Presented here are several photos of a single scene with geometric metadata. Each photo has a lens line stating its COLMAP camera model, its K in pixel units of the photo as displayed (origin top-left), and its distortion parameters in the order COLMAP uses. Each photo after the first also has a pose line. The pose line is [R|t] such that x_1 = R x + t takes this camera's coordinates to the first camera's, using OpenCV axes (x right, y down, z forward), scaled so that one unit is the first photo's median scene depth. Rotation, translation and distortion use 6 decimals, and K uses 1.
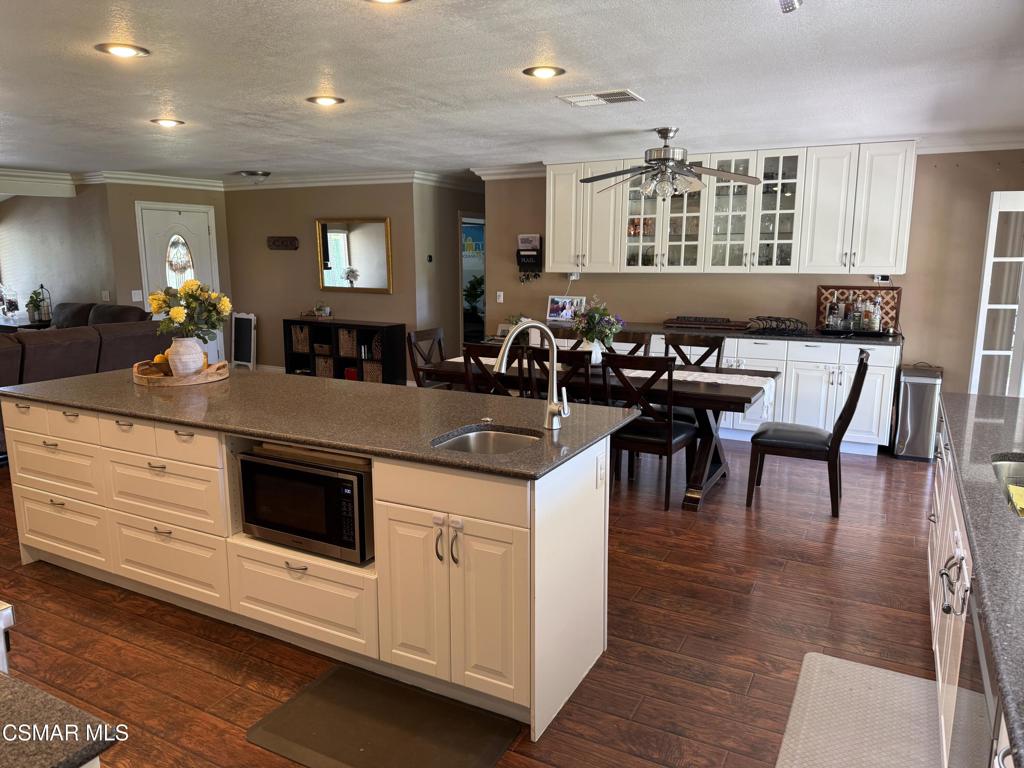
lens RADIAL K [[696.4, 0, 515.4], [0, 696.4, 382.7], [0, 0, 1]] dist [0.003568, -0.001459]
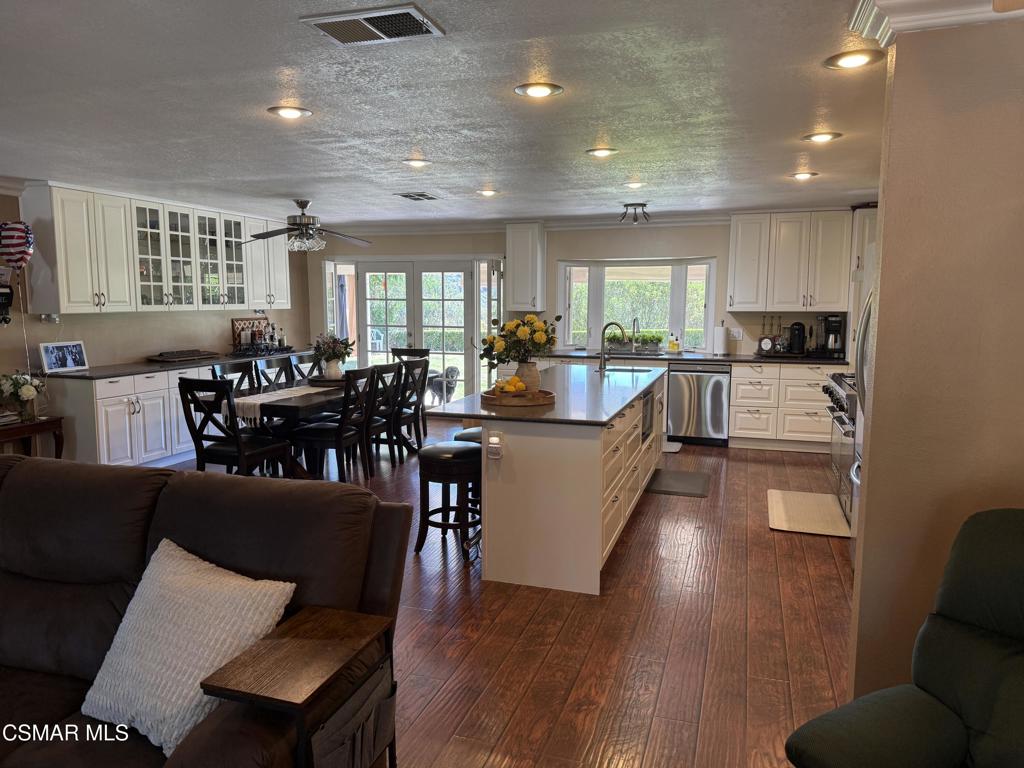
lens RADIAL K [[696.4, 0, 515.4], [0, 696.4, 382.7], [0, 0, 1]] dist [0.003568, -0.001459]
pose [[-0.180805, -0.120109, 0.976157, -0.532350], [0.156943, 0.976274, 0.149192, -0.074998], [-0.970916, 0.180175, -0.157665, 0.400365]]
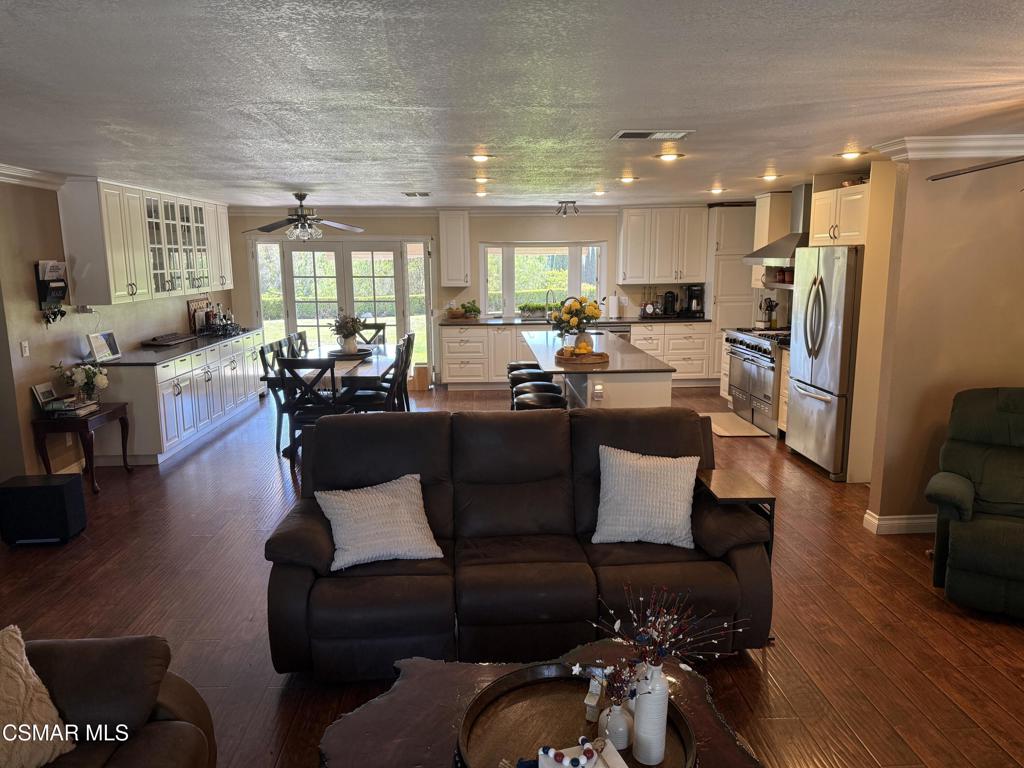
lens RADIAL K [[696.4, 0, 515.4], [0, 696.4, 382.7], [0, 0, 1]] dist [0.003568, -0.001459]
pose [[-0.517510, -0.150480, 0.842342, -0.586546], [0.143772, 0.955128, 0.258958, -0.137031], [-0.843512, 0.255119, -0.472653, 0.639873]]
